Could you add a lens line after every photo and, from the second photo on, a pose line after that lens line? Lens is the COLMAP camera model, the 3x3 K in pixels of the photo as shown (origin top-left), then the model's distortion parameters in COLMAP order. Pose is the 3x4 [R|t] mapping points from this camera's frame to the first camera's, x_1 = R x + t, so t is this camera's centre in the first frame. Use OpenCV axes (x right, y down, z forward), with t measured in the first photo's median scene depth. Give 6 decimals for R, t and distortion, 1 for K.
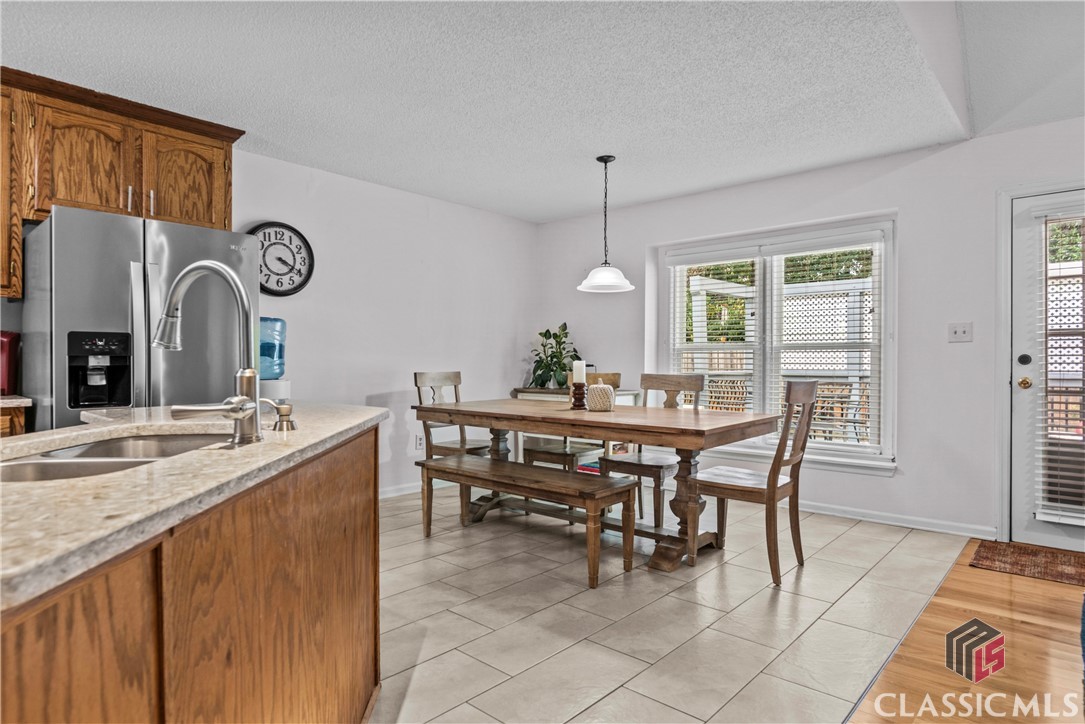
lens RADIAL K [[618.0, 0, 546.2], [0, 618.0, 362.6], [0, 0, 1]] dist [-0.005595, -0.000670]
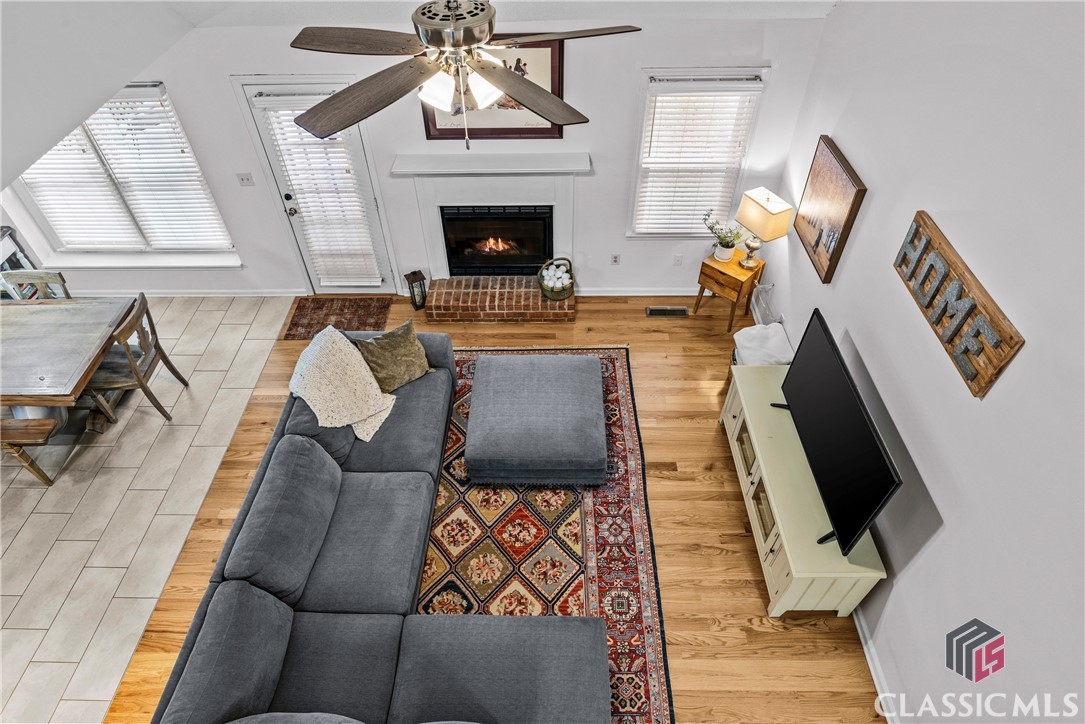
lens RADIAL K [[618.0, 0, 542.5], [0, 618.0, 363.4], [0, 0, 1]] dist [-0.005595, -0.000670]
pose [[0.756369, -0.478534, 0.445994, 0.426970], [0.014425, 0.693833, 0.719991, -0.872447], [-0.653986, -0.538146, 0.531697, -0.450784]]
